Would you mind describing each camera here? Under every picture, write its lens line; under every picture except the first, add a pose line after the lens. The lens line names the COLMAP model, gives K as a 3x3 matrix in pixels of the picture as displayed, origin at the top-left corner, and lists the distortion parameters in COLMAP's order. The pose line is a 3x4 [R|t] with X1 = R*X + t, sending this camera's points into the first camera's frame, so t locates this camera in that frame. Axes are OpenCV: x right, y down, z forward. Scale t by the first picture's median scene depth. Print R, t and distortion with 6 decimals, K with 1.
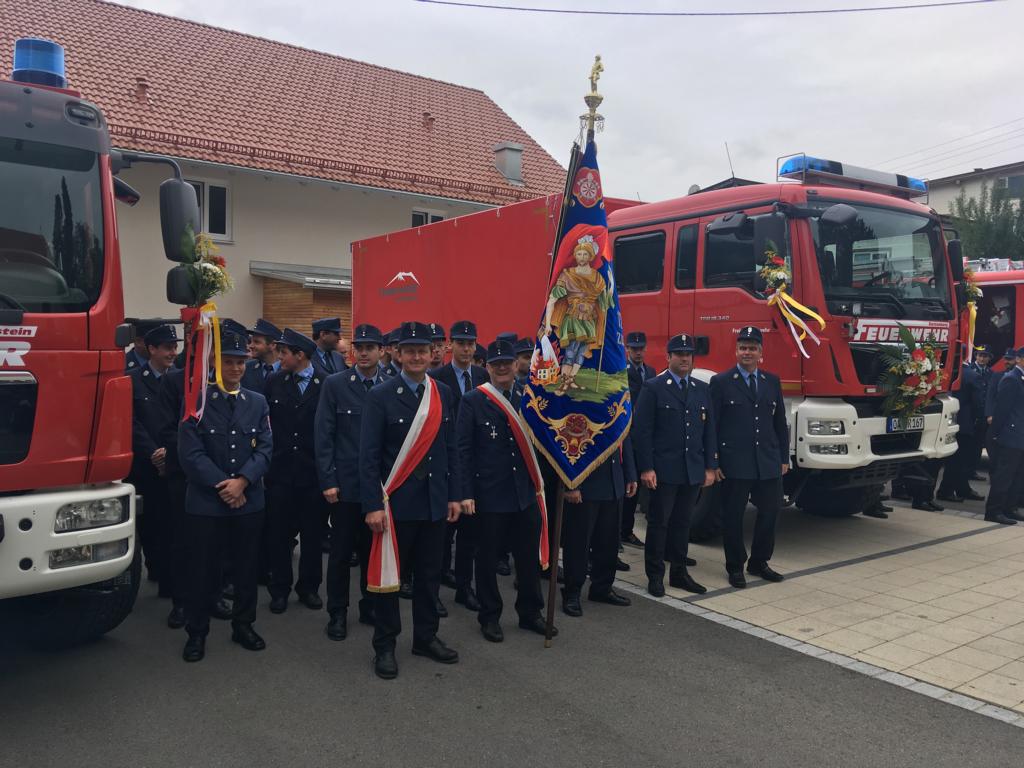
lens RADIAL K [[866.9, 0, 511.1], [0, 866.9, 388.0], [0, 0, 1]] dist [0.121121, -0.184690]
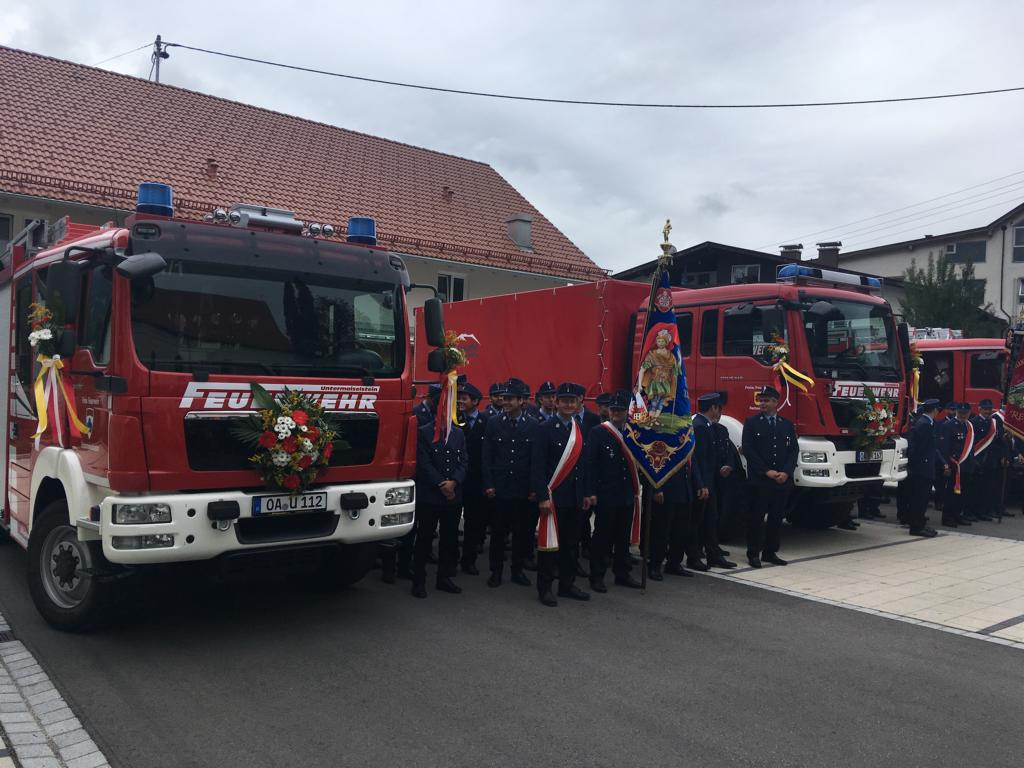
lens RADIAL K [[866.9, 0, 511.1], [0, 866.9, 388.0], [0, 0, 1]] dist [0.121121, -0.184690]
pose [[0.999175, 0.011290, 0.039004, -0.177487], [-0.009263, 0.998617, -0.051761, 0.010697], [-0.039535, 0.051357, 0.997898, -0.379595]]
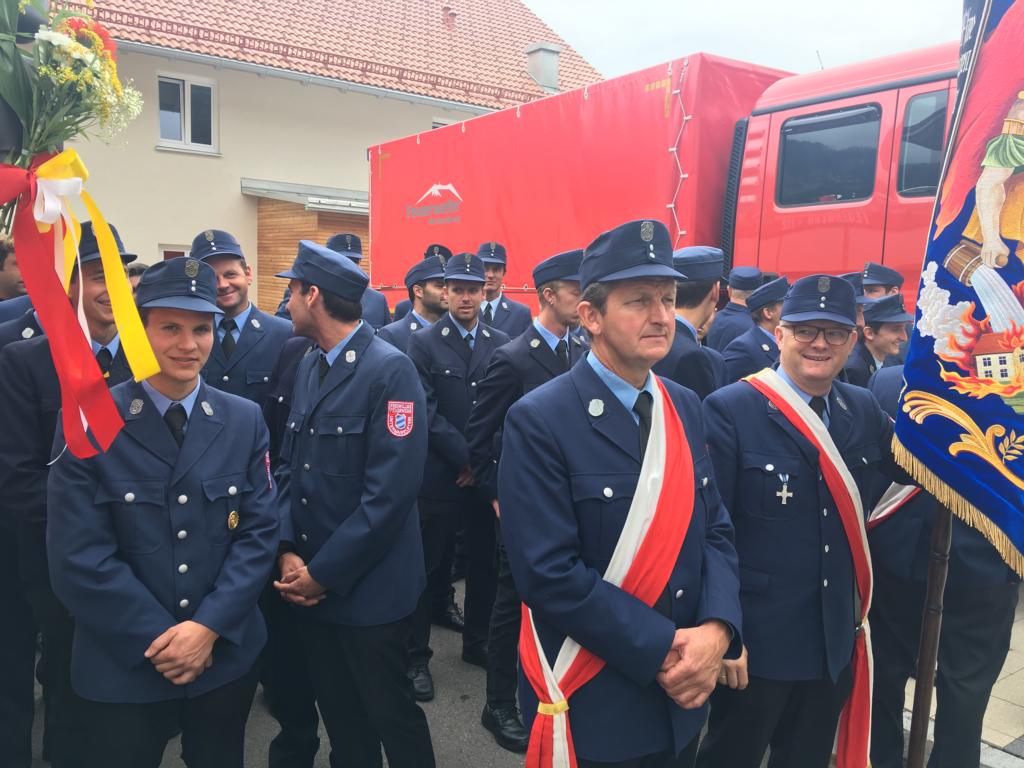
lens RADIAL K [[860.3, 0, 507.8], [0, 860.3, 391.4], [0, 0, 1]] dist [0.095806, -0.114960]
pose [[0.999944, 0.010278, 0.002568, -0.116073], [-0.010444, 0.997048, 0.076071, -0.021473], [-0.001779, -0.076093, 0.997099, 0.415824]]
